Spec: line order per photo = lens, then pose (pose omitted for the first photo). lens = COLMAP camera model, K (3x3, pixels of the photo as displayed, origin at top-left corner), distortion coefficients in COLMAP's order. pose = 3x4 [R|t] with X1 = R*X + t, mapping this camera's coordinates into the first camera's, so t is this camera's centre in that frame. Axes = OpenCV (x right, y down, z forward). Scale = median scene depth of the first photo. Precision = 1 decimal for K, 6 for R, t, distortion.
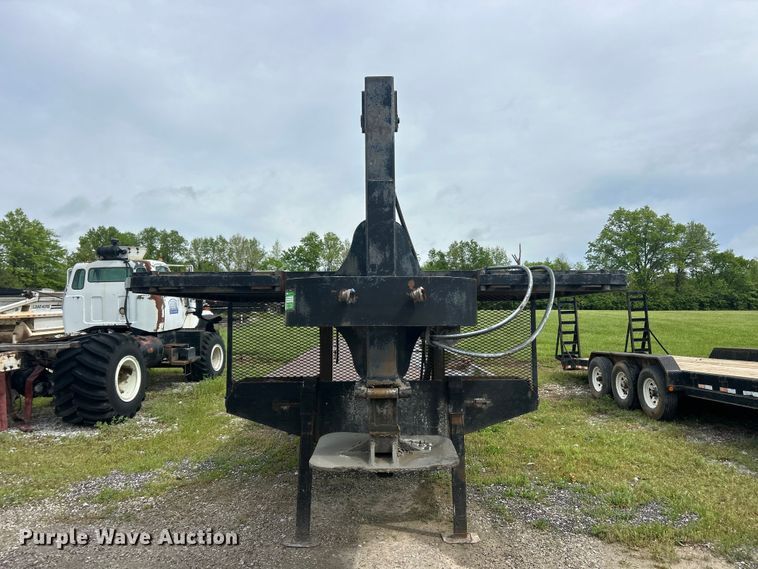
lens RADIAL K [[578.5, 0, 392.9], [0, 578.5, 261.2], [0, 0, 1]] dist [0.047994, -0.049508]
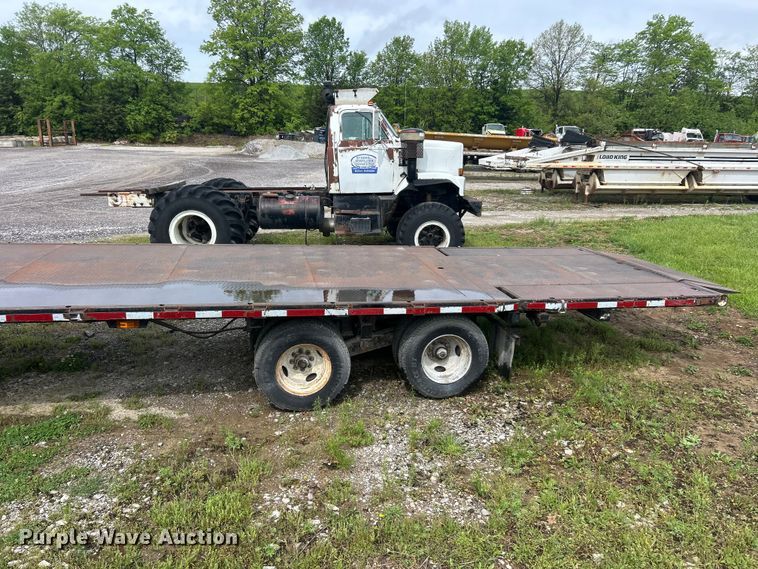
lens RADIAL K [[578.5, 0, 412.3], [0, 578.5, 292.6], [0, 0, 1]] dist [0.047994, -0.049508]
pose [[0.173583, 0.270128, -0.947048, 0.264645], [0.036896, 0.959188, 0.280353, 0.014889], [0.984128, -0.083607, 0.156532, 0.546865]]
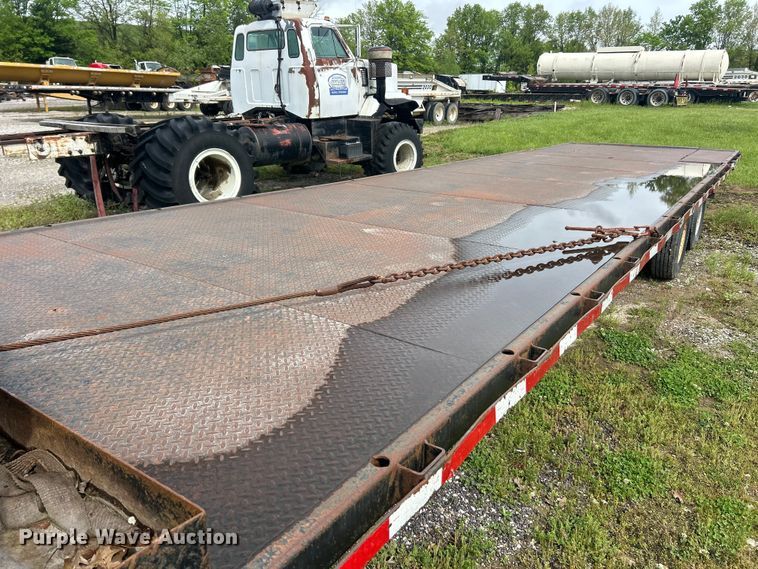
lens RADIAL K [[578.5, 0, 378.8], [0, 578.5, 276.8], [0, 0, 1]] dist [0.047994, -0.049508]
pose [[0.807018, 0.198789, -0.556062, 0.080177], [0.022842, 0.930424, 0.365773, 0.020493], [0.590085, -0.307887, 0.746328, 0.230799]]
